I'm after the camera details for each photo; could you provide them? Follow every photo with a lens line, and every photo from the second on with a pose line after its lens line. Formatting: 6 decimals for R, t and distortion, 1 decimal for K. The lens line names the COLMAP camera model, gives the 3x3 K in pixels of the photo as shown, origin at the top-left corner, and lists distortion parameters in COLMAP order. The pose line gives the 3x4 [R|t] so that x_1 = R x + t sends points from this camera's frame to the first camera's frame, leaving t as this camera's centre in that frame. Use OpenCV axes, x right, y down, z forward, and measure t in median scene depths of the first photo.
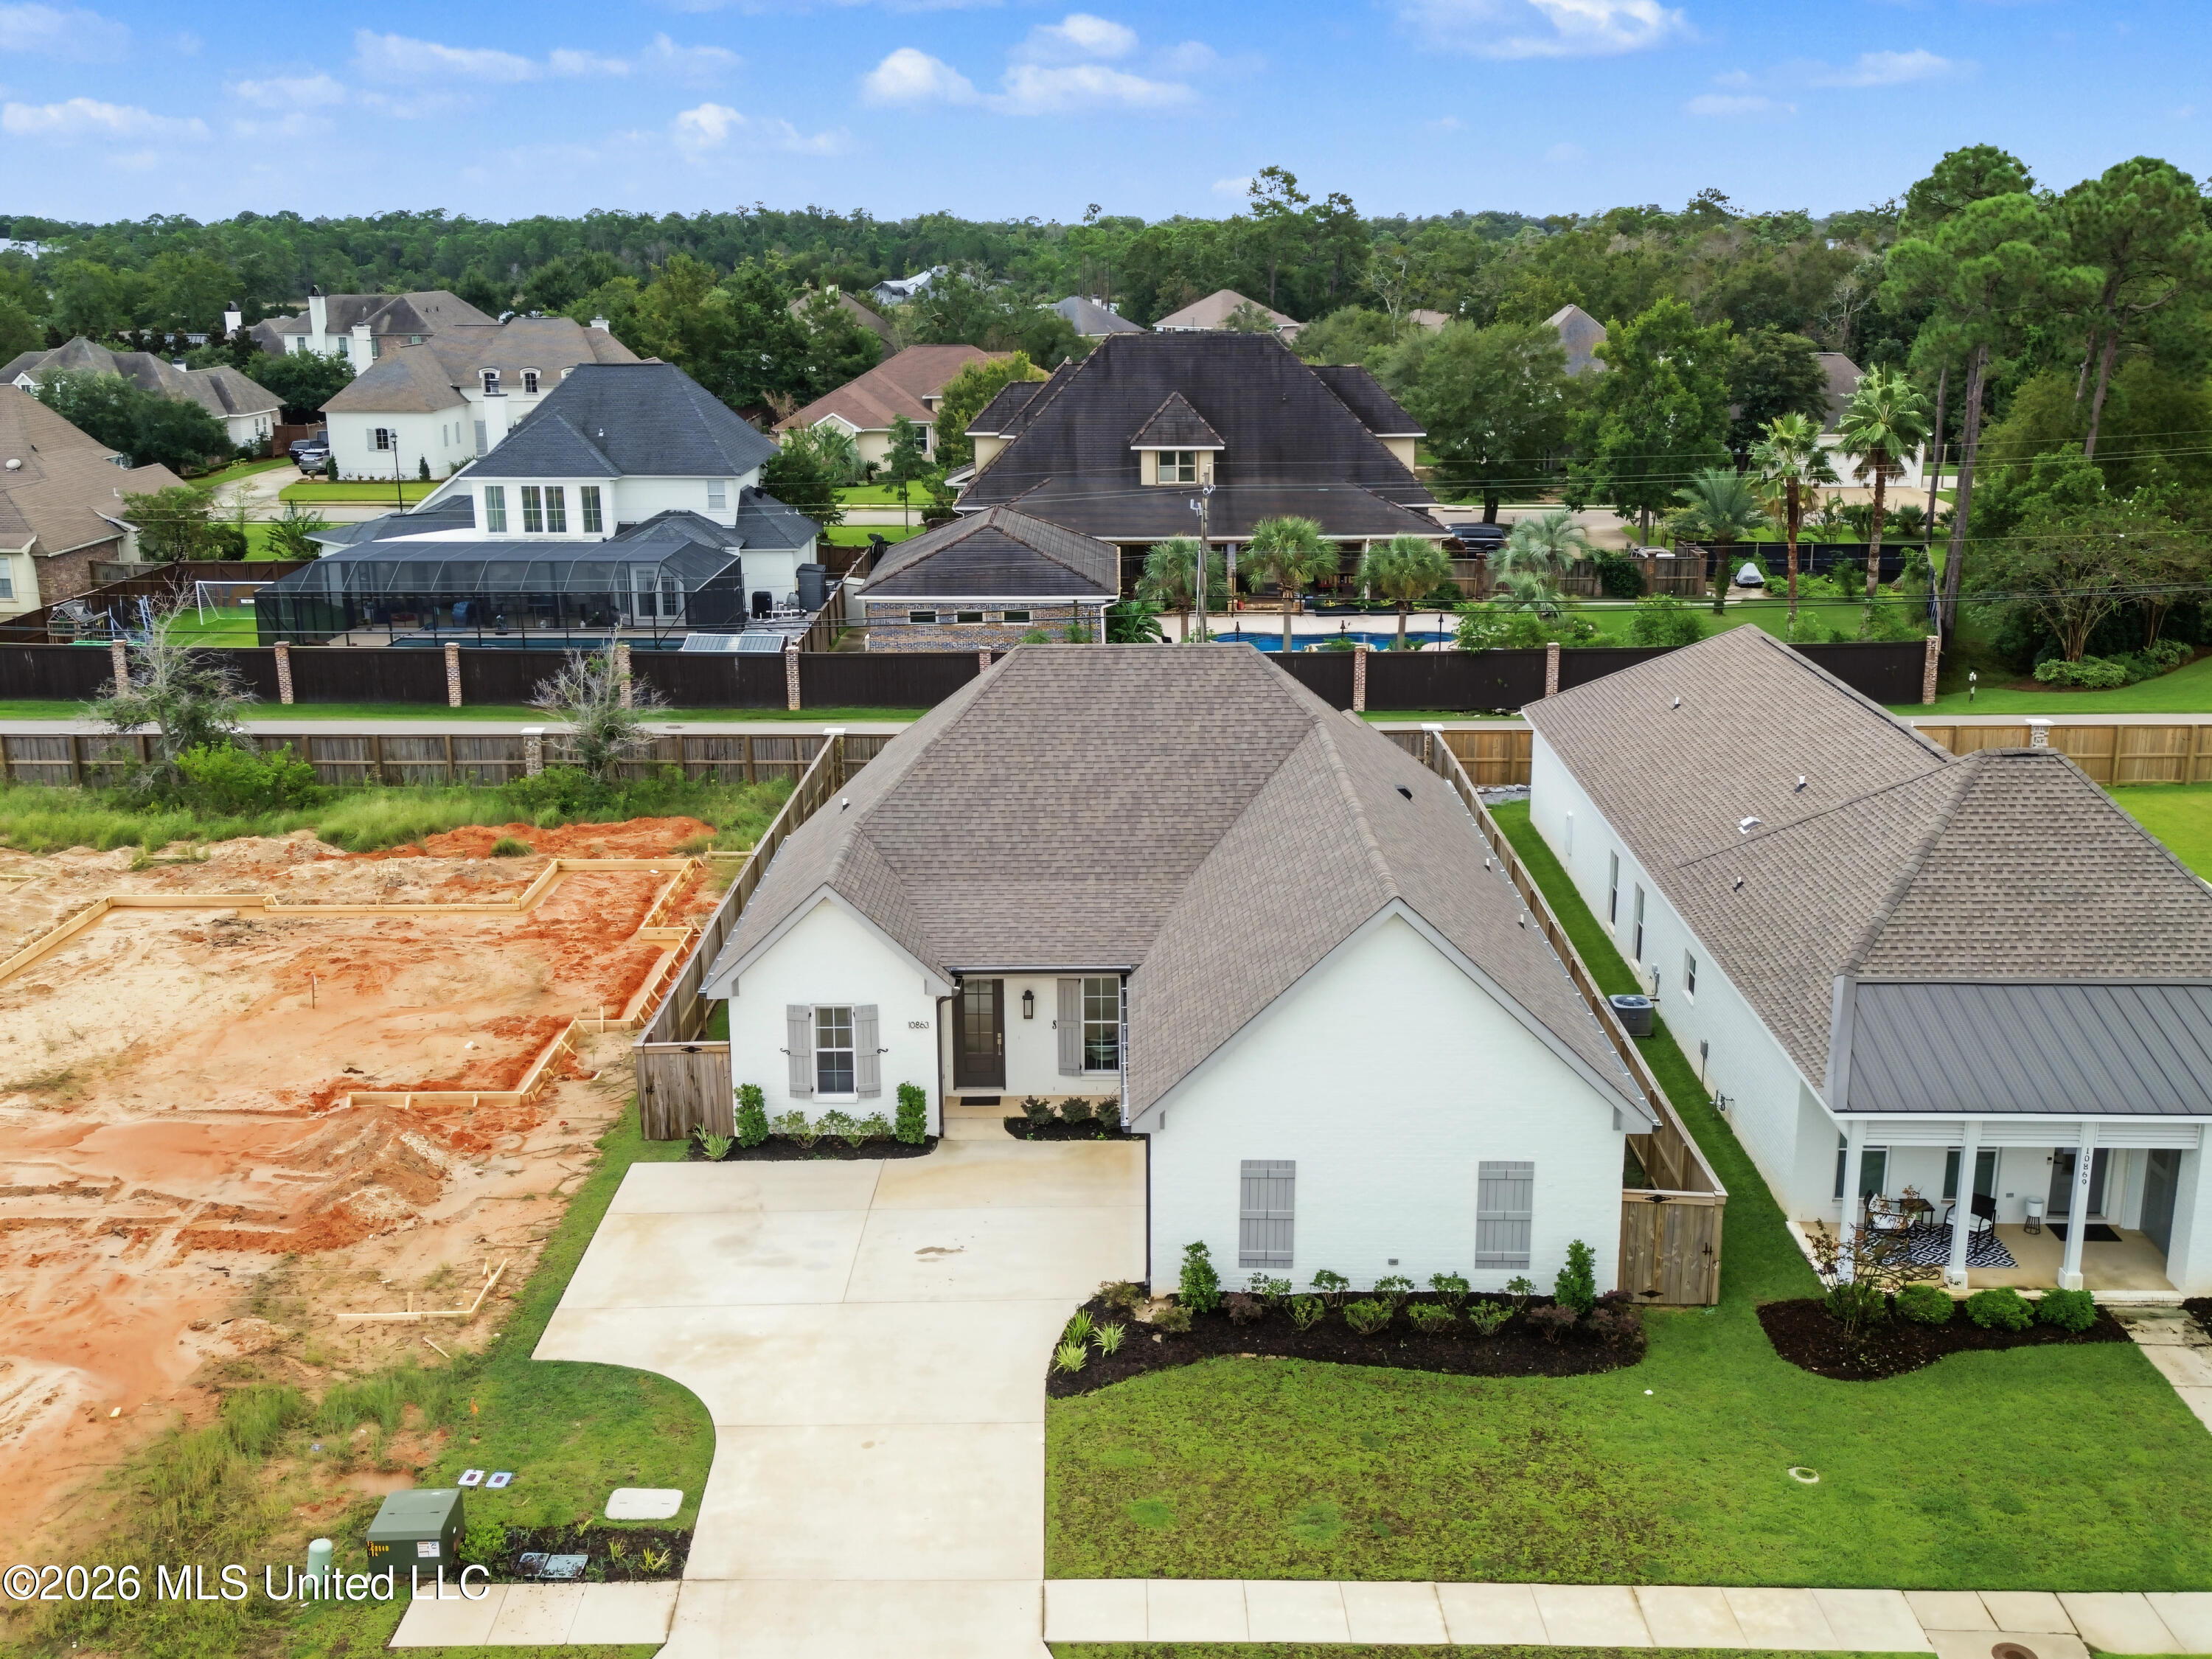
lens RADIAL K [[2181.8, 0, 1124.9], [0, 2181.8, 823.3], [0, 0, 1]] dist [0.107196, -0.159269]
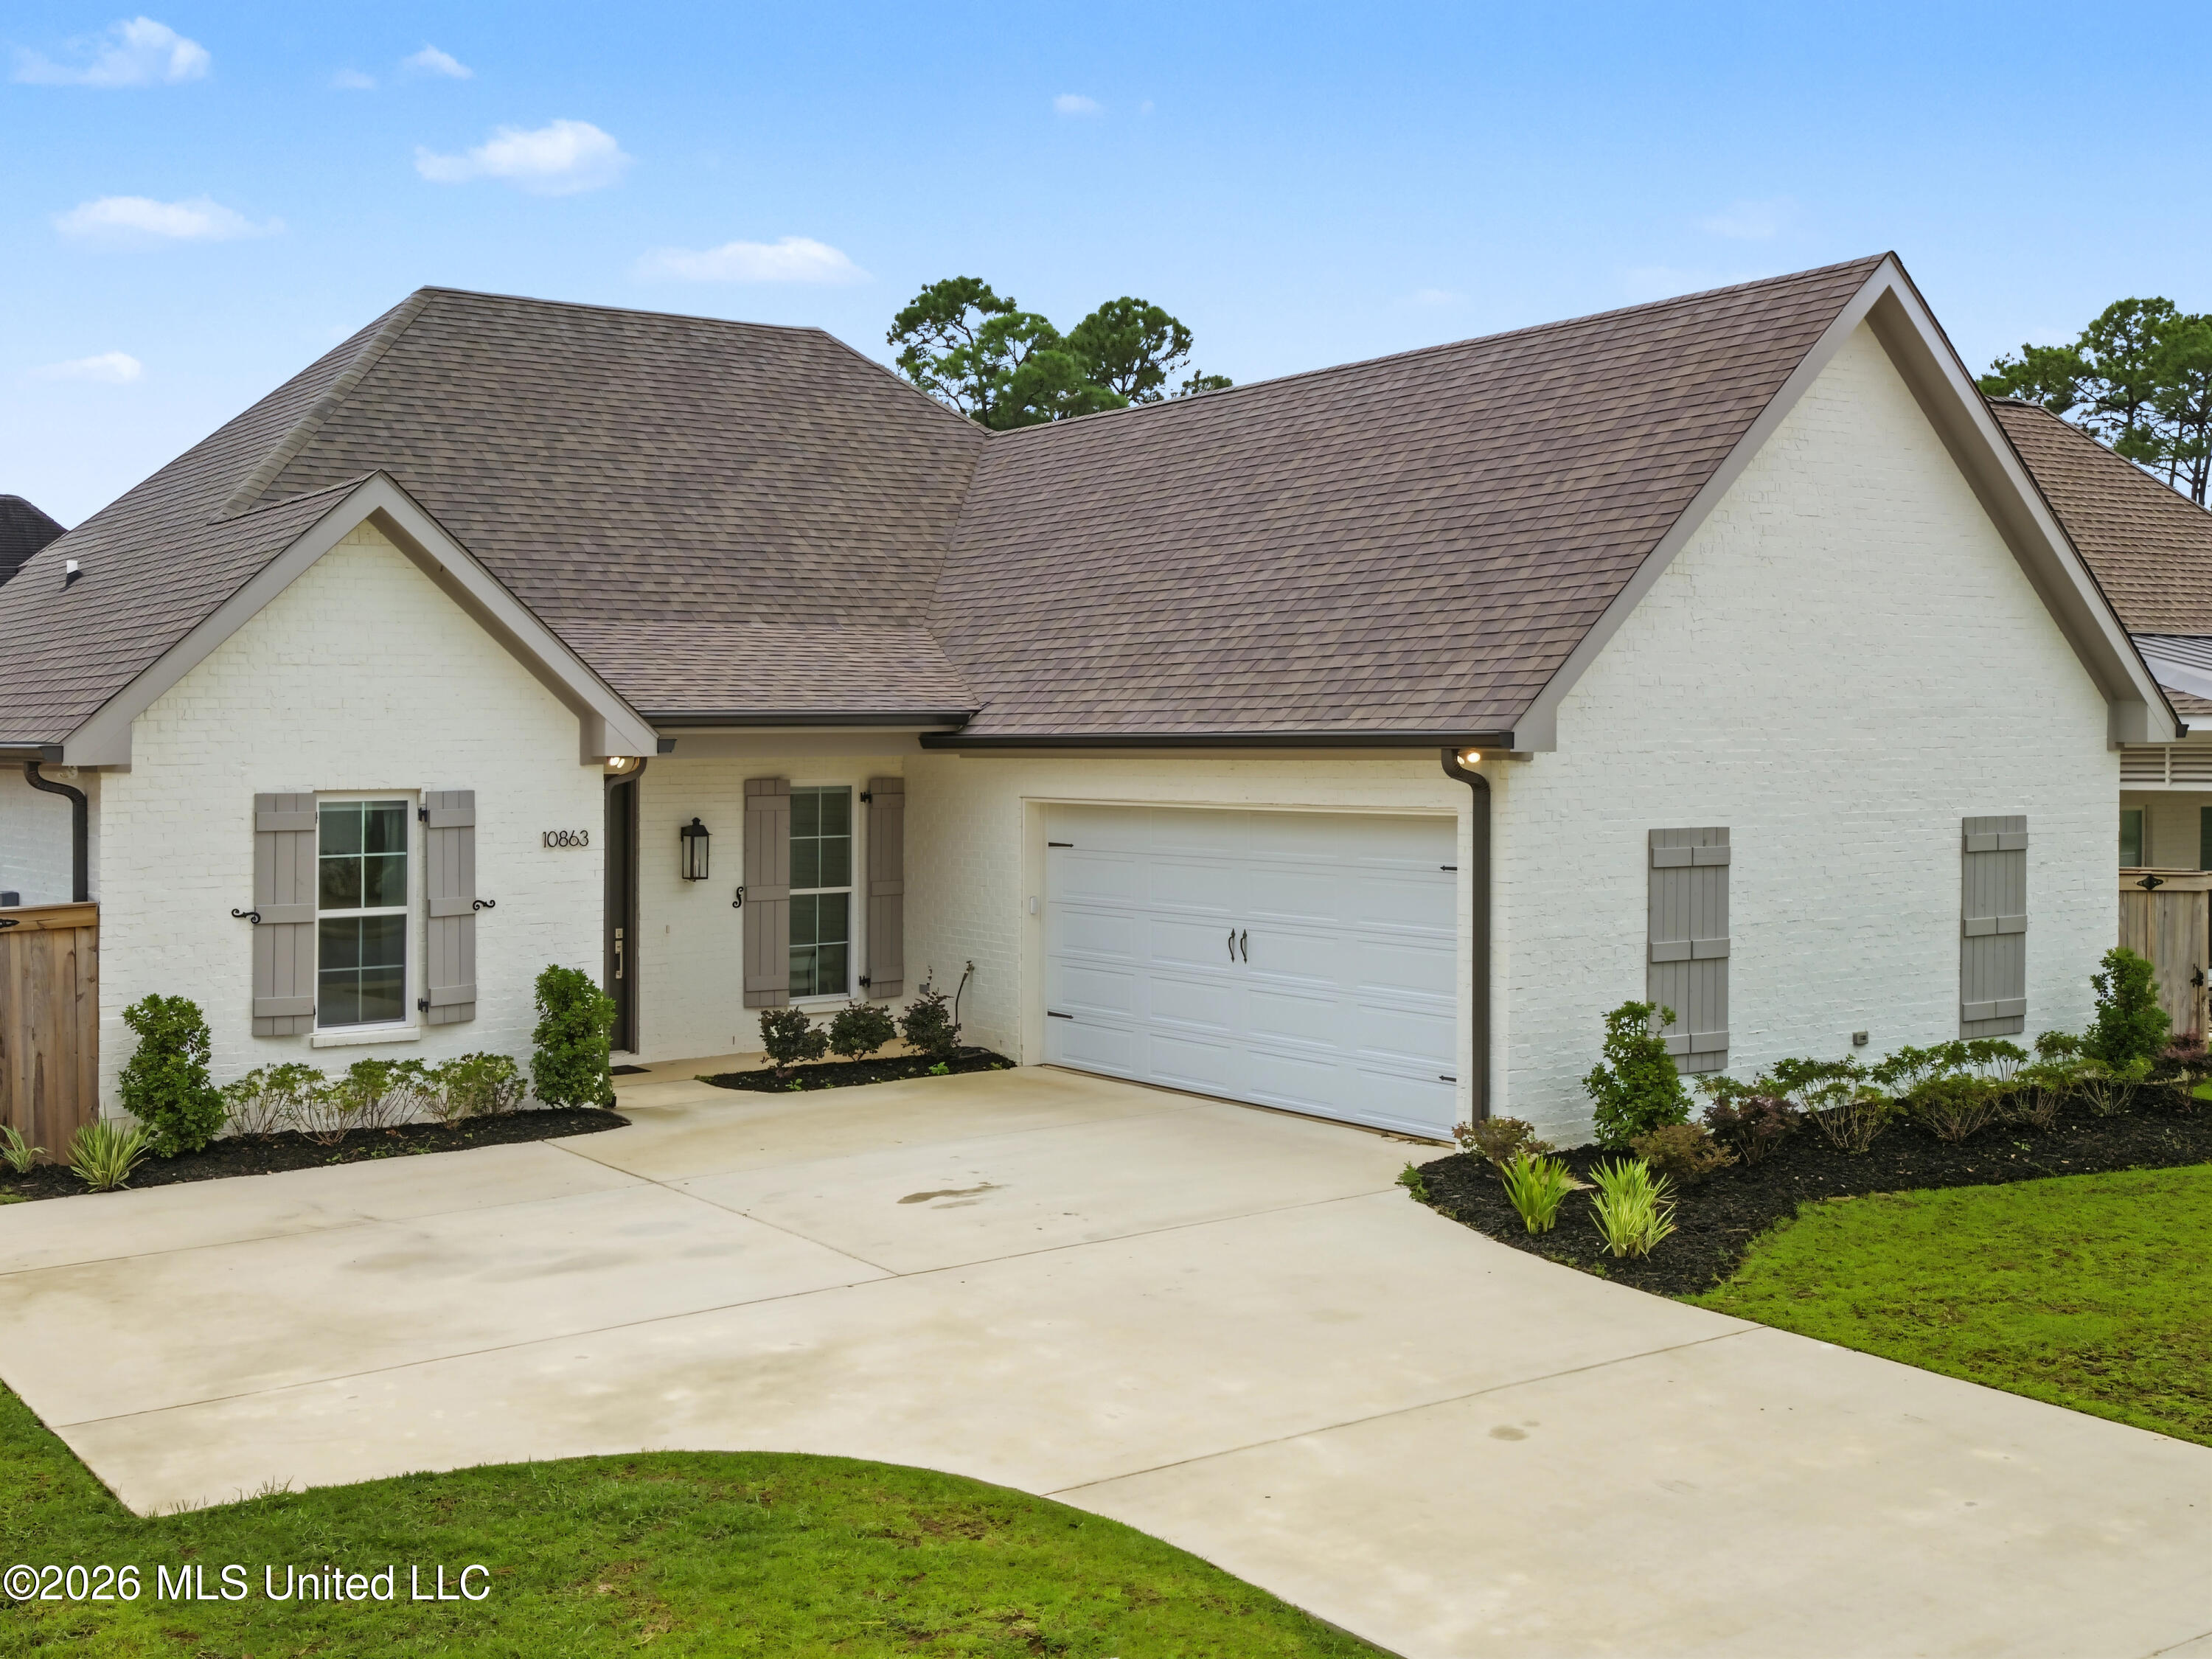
lens RADIAL K [[2363.4, 0, 1106.0], [0, 2363.4, 829.5], [0, 0, 1]] dist [0.095356, -0.246737]
pose [[0.812226, -0.025816, 0.582772, -0.306028], [0.155996, 0.972249, -0.174346, 0.206509], [-0.562098, 0.232519, 0.793713, 0.611762]]
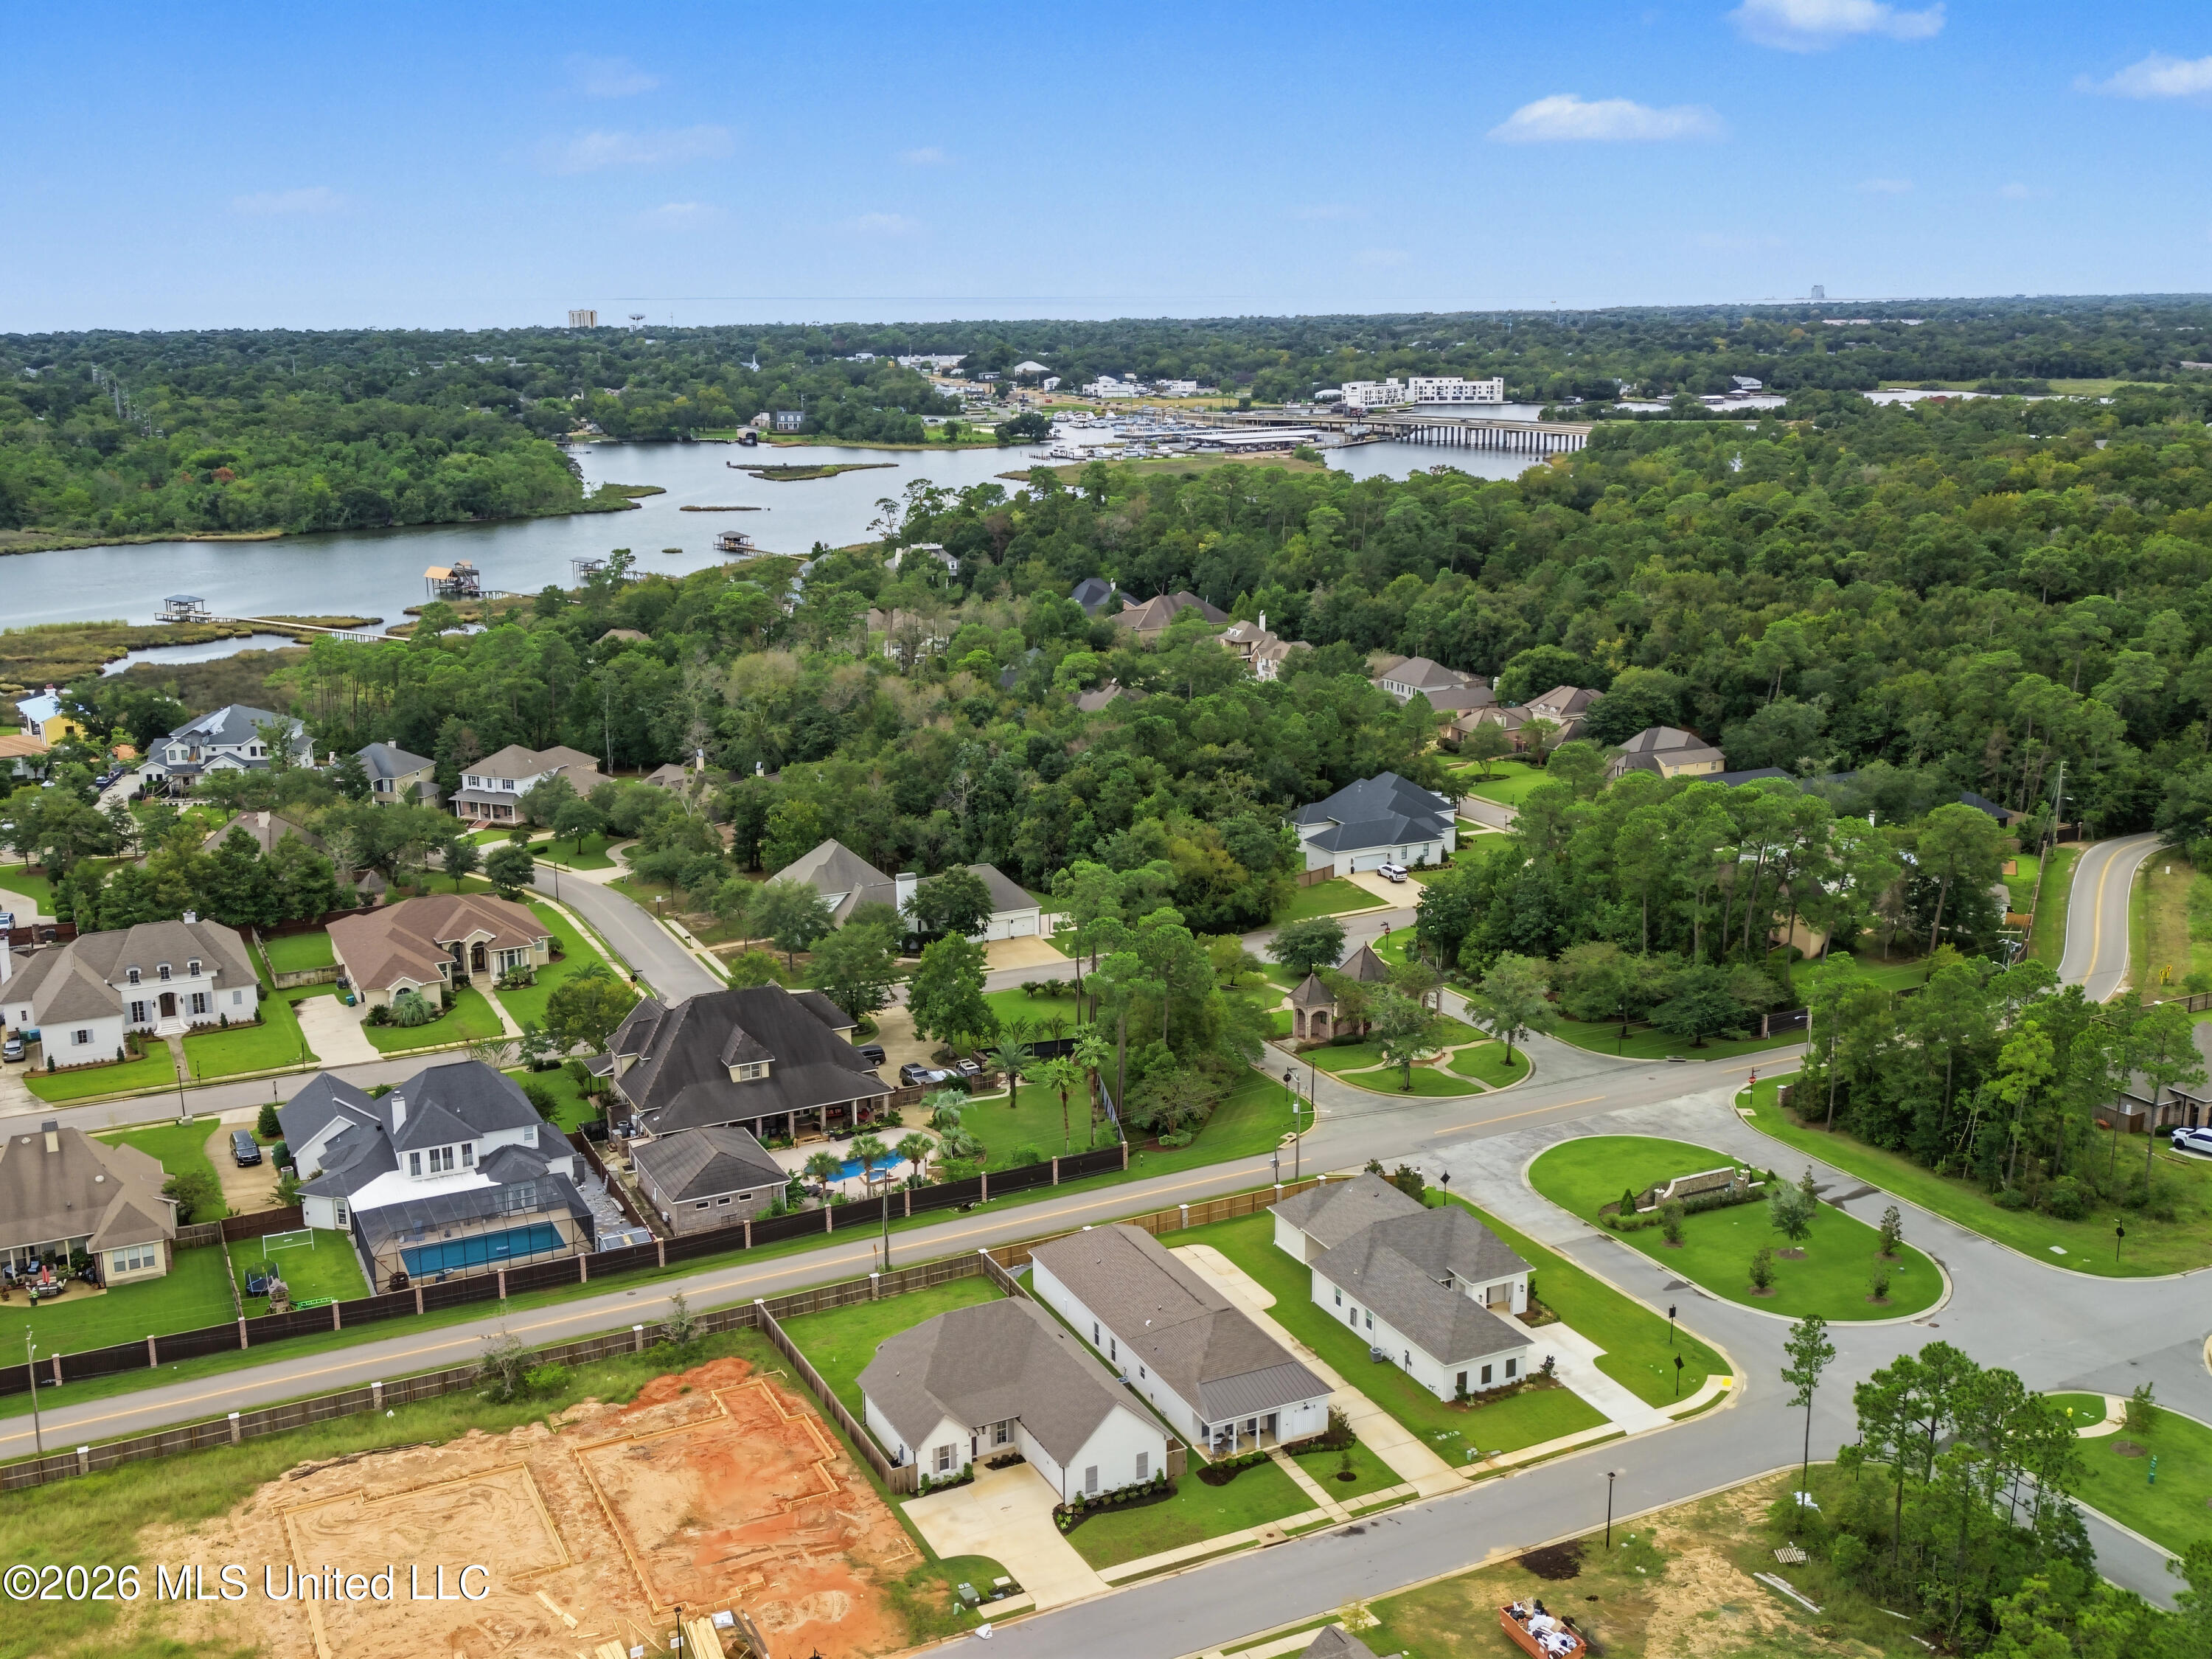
lens RADIAL K [[2181.8, 0, 1124.9], [0, 2181.8, 823.3], [0, 0, 1]] dist [0.107196, -0.159269]
pose [[0.890407, -0.106442, 0.442544, -1.462325], [0.117757, 0.993041, 0.001919, -0.970198], [-0.439669, 0.050404, 0.896745, -2.594510]]
